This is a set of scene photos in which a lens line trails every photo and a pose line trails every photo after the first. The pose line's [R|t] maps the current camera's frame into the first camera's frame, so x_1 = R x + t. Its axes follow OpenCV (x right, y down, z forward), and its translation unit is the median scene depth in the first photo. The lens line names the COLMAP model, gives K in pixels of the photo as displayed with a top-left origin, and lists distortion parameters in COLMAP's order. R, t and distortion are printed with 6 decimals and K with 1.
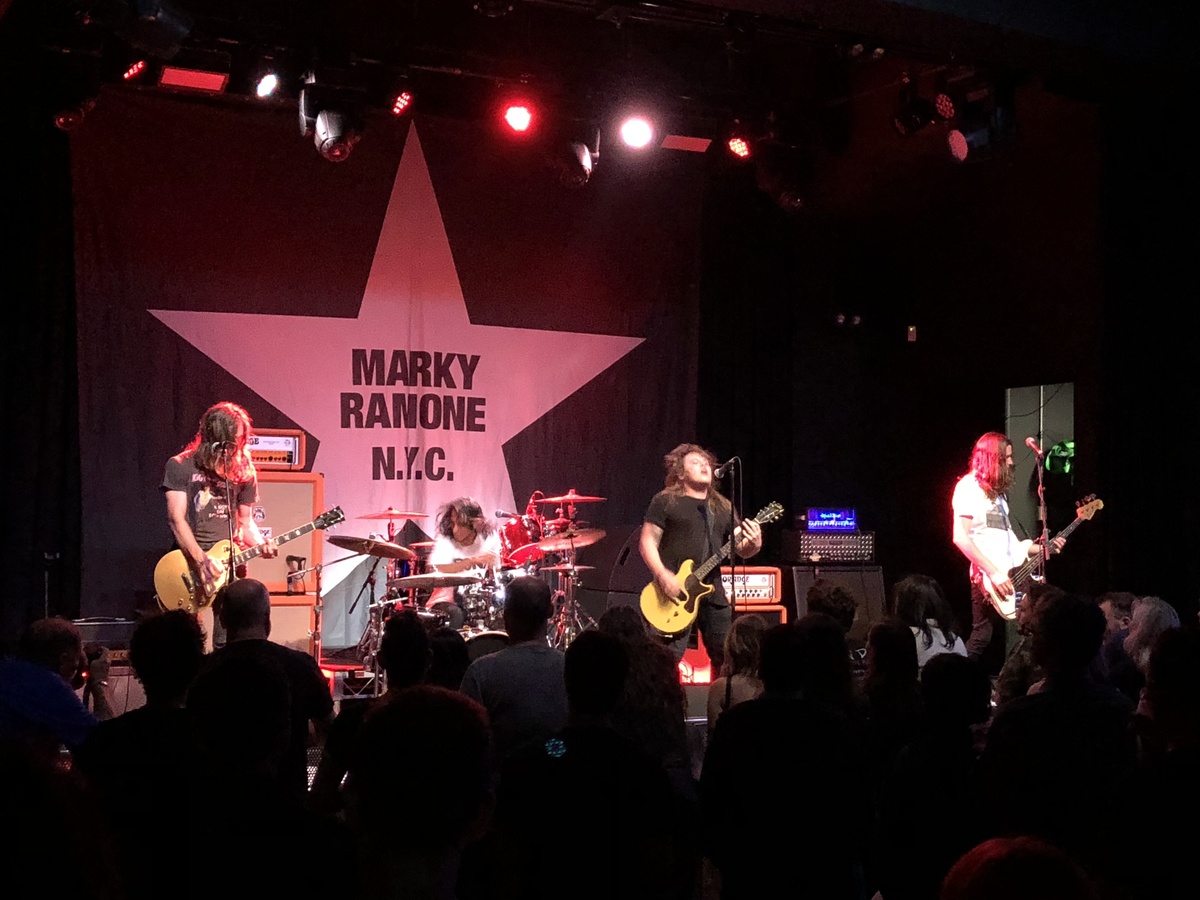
lens RADIAL K [[1865.8, 0, 600.5], [0, 1865.8, 442.4], [0, 0, 1]] dist [0.239724, 0.000000]
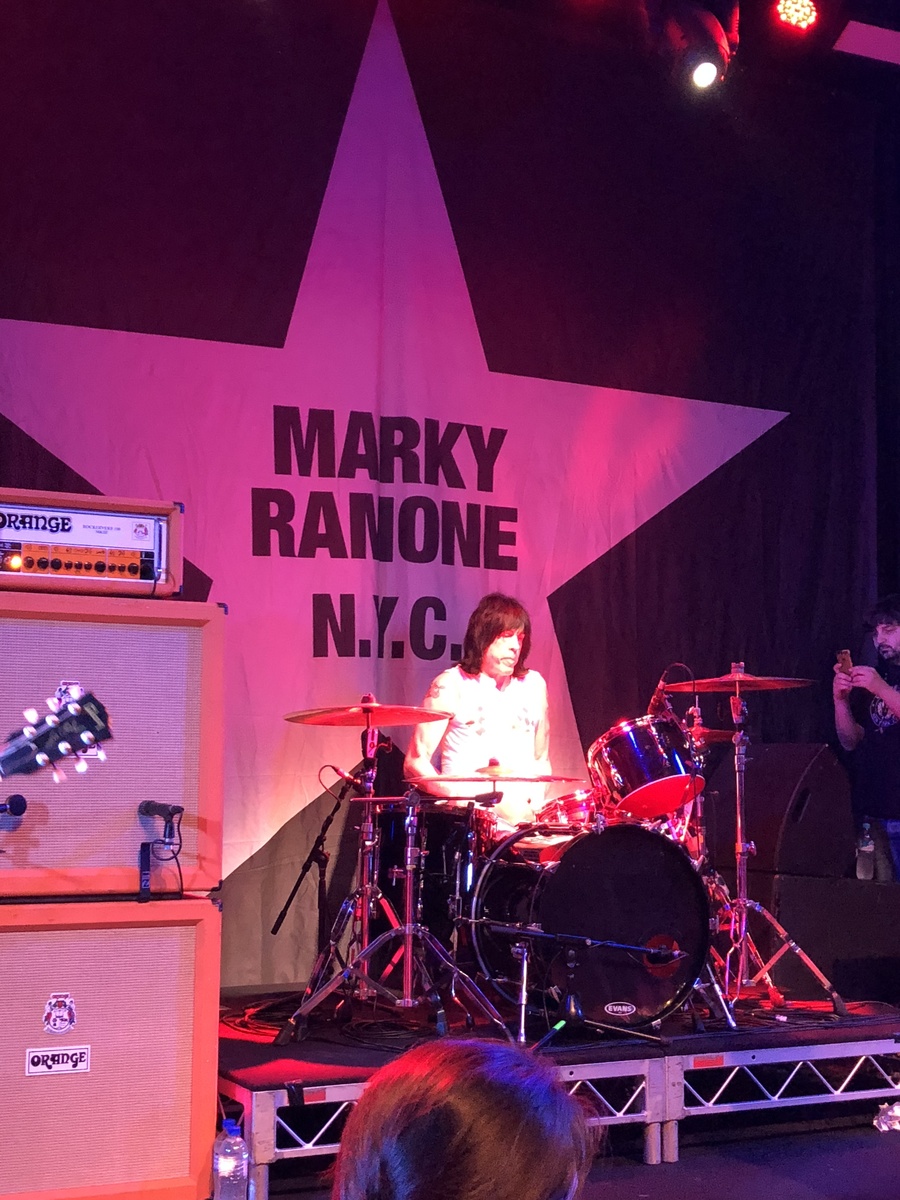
lens RADIAL K [[1673.4, 0, 462.7], [0, 1673.4, 601.4], [0, 0, 1]] dist [0.078686, 0.000000]
pose [[0.999929, -0.008410, 0.008413, -0.083504], [0.008927, 0.997949, -0.063385, 0.034075], [-0.007863, 0.063456, 0.997954, 0.533502]]
